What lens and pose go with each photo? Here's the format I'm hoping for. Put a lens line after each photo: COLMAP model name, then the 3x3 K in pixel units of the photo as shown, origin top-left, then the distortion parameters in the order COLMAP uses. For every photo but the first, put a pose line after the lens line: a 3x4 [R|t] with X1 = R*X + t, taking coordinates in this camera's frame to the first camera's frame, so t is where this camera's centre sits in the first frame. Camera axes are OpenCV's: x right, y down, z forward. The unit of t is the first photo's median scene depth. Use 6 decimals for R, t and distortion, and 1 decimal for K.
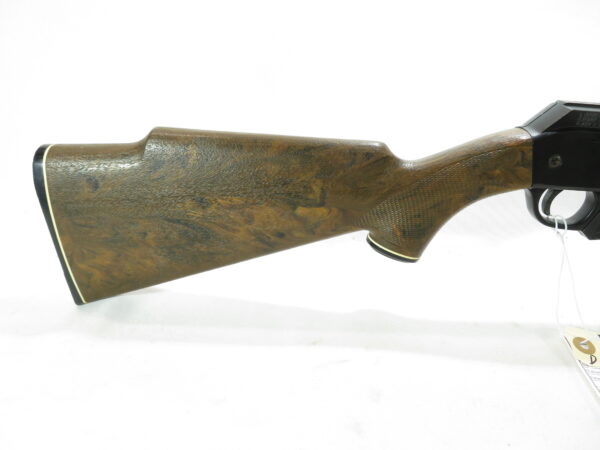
lens RADIAL K [[411.6, 0, 300.0], [0, 411.6, 225.0], [0, 0, 1]] dist [0.020718, 0.000190]
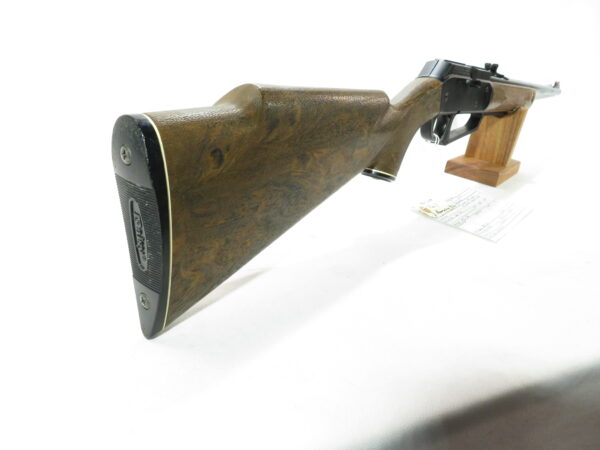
lens RADIAL K [[419.5, 0, 300.0], [0, 419.5, 225.0], [0, 0, 1]] dist [-0.000831, -0.002059]
pose [[0.591424, -0.271328, 0.759341, -1.034112], [0.275143, 0.953077, 0.126255, -0.030156], [-0.757967, 0.134257, 0.638326, 0.351938]]
